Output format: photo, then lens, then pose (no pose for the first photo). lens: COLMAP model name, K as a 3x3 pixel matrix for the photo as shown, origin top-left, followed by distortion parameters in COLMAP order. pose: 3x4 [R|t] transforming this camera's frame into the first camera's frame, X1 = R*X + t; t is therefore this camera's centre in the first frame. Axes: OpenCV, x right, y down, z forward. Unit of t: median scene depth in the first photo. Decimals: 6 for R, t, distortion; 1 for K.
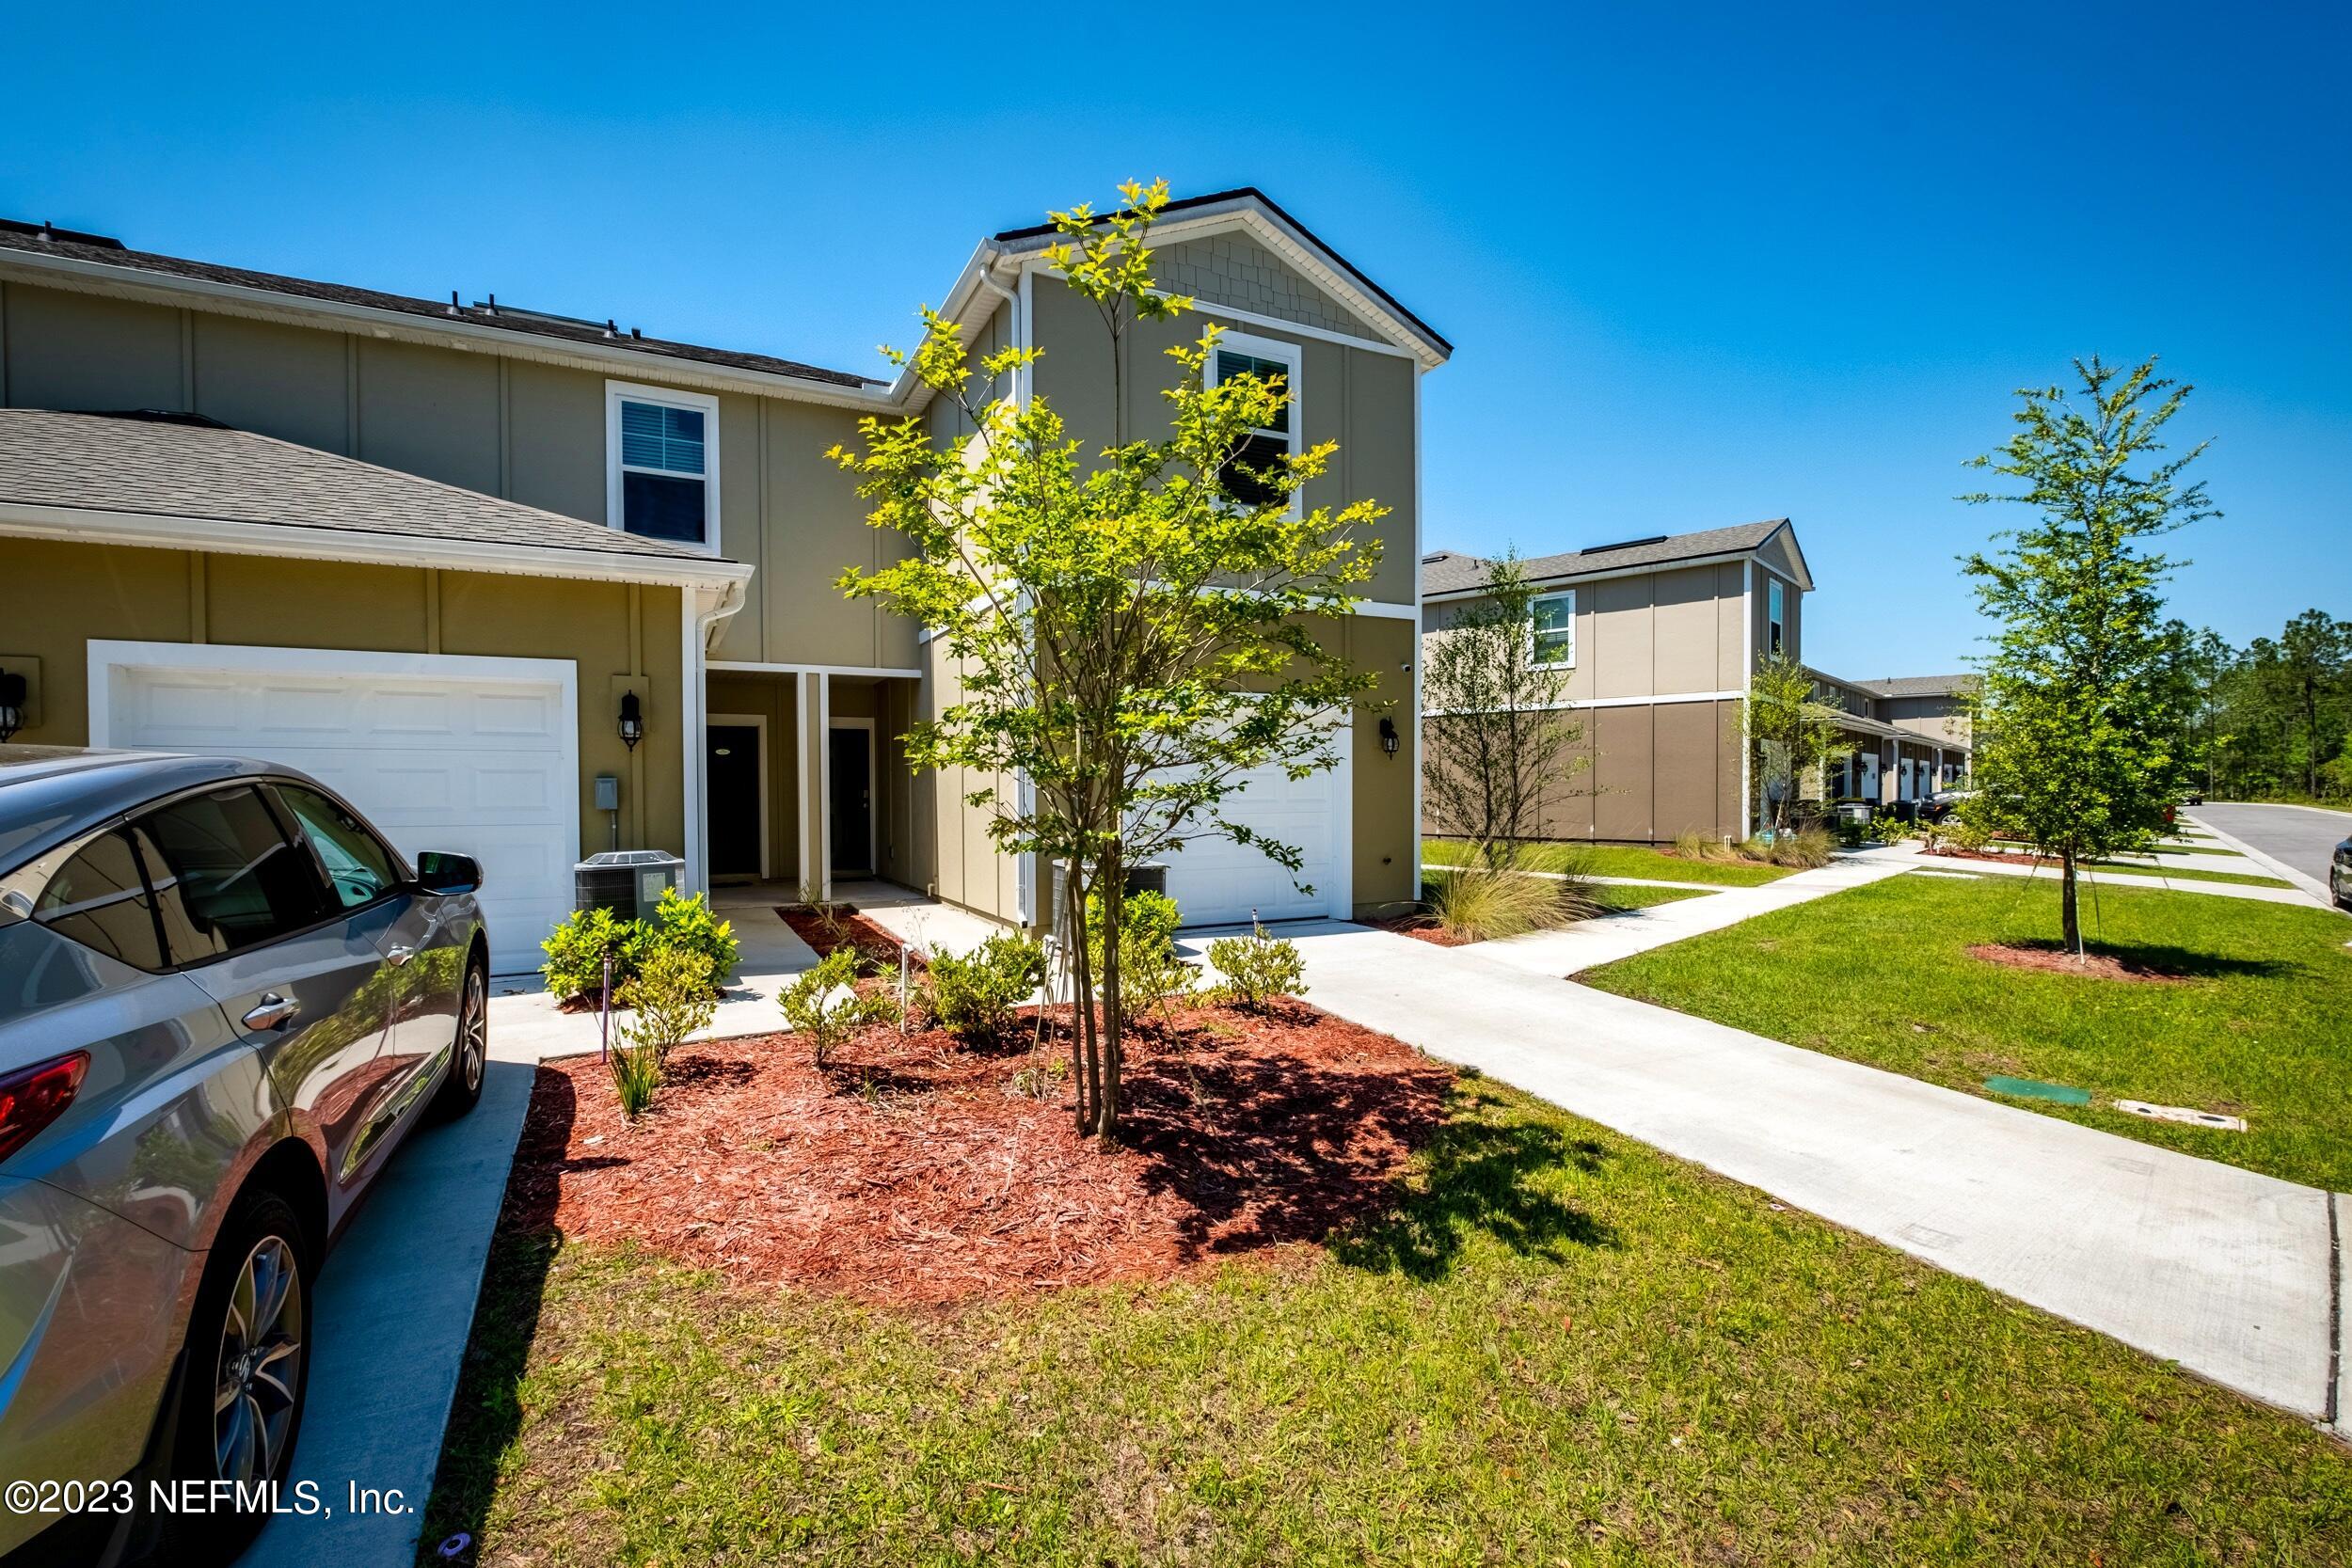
lens RADIAL K [[1035.3, 0, 1174.6], [0, 1035.3, 808.5], [0, 0, 1]] dist [-0.000307, -0.000229]
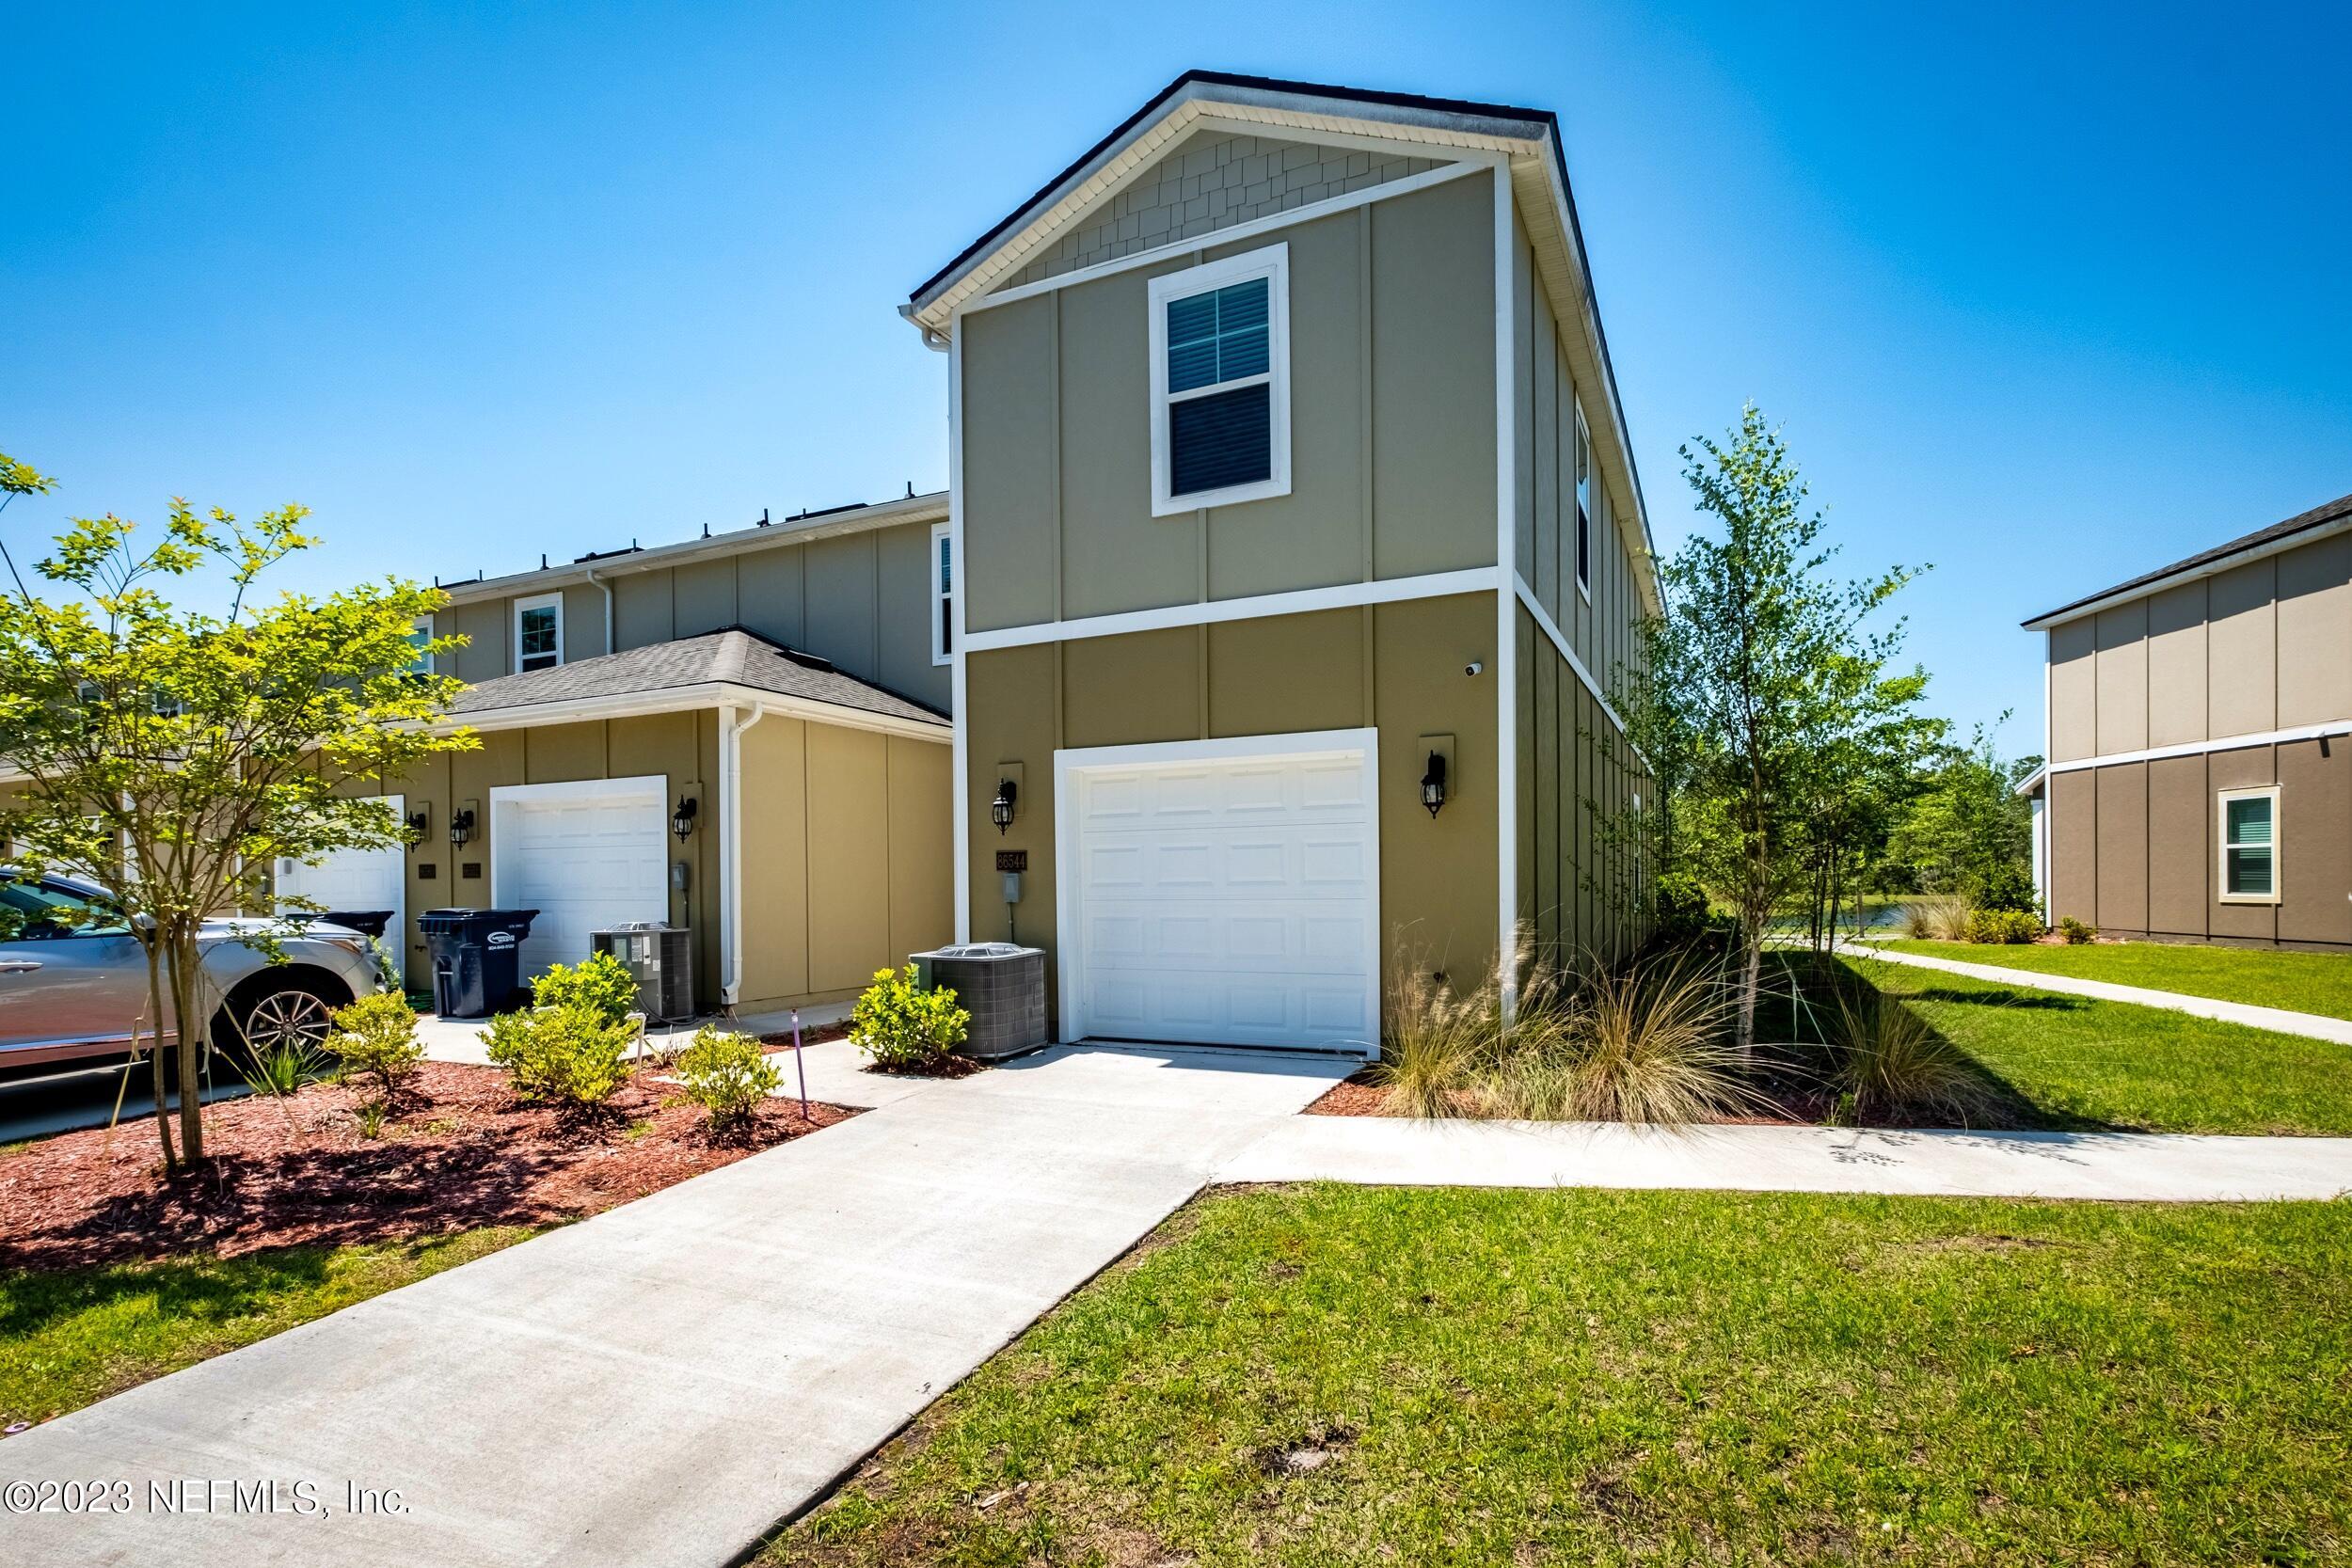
lens RADIAL K [[1139.2, 0, 1178.2], [0, 1139.2, 890.7], [0, 0, 1]] dist [-0.001061, -0.000787]
pose [[0.608876, 0.006232, -0.793241, 0.806004], [-0.006702, 0.999974, 0.002712, -0.004038], [0.793237, 0.003665, 0.608902, 0.538319]]
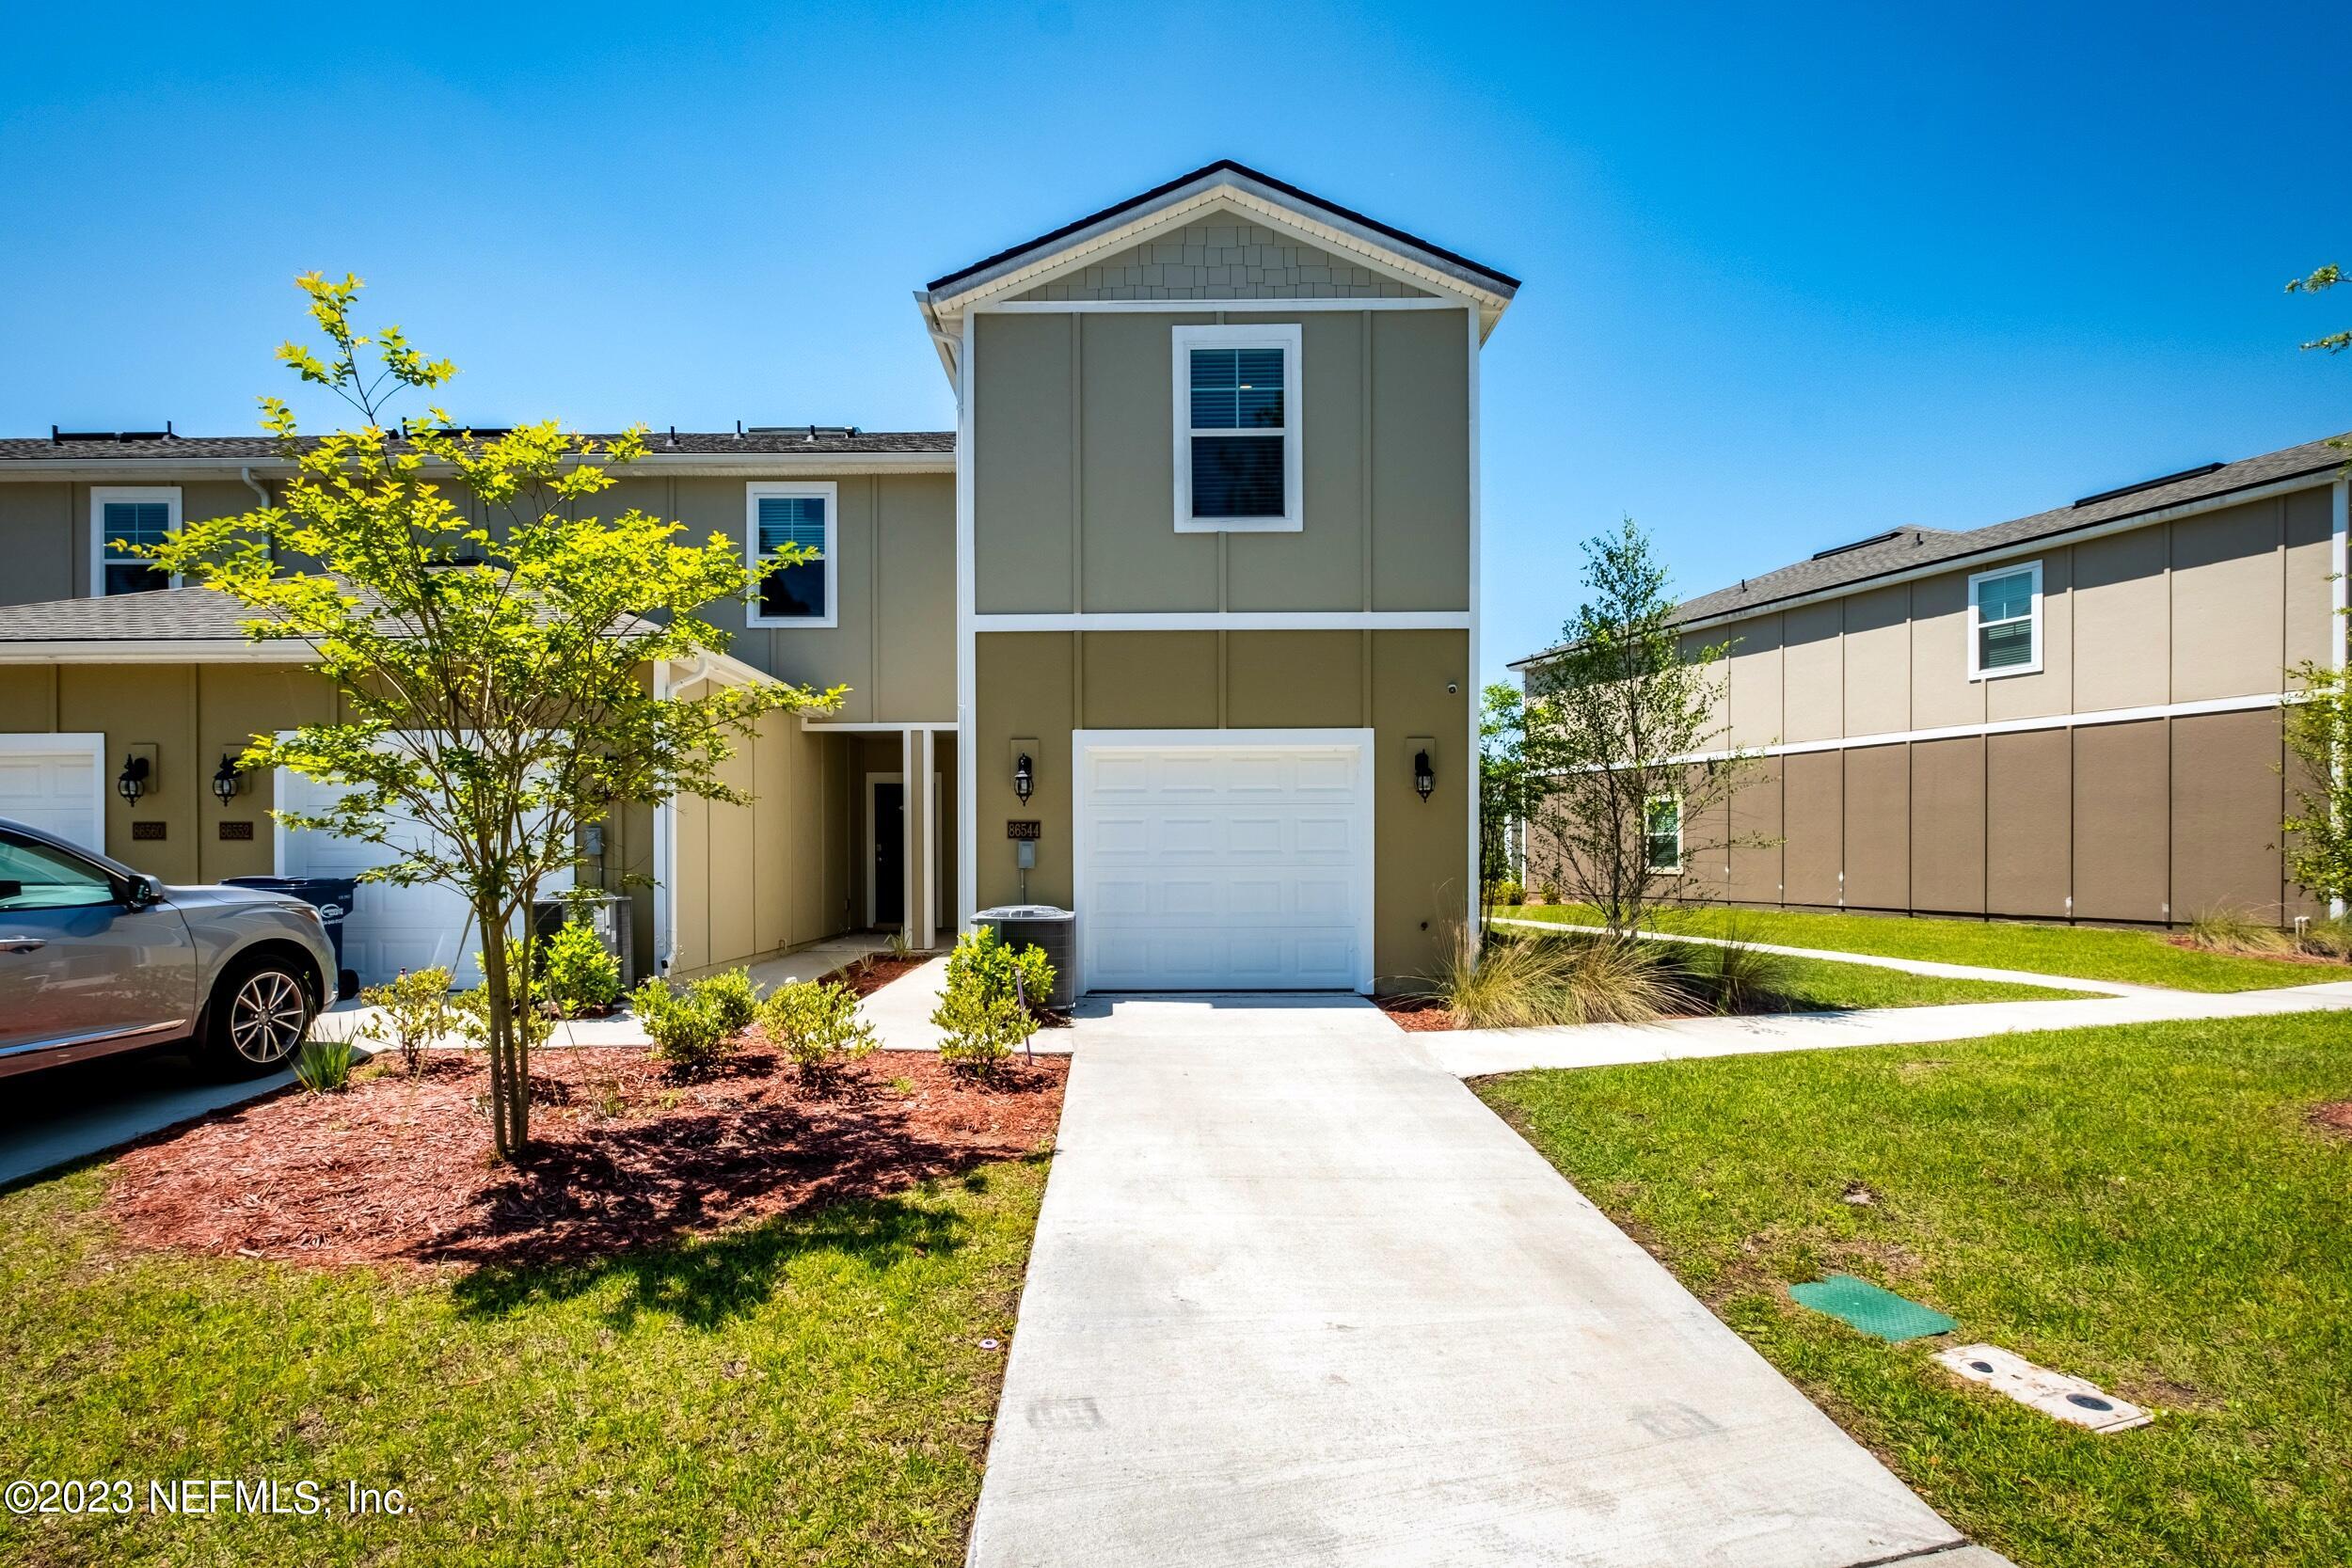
lens RADIAL K [[1116.8, 0, 1138.8], [0, 1116.8, 862.6], [0, 0, 1]] dist [-0.002219, -0.000396]
pose [[0.888023, 0.006641, -0.459752, 0.498847], [-0.010234, 0.999933, -0.005325, 0.009345], [0.459686, 0.009434, 0.888032, 0.134123]]
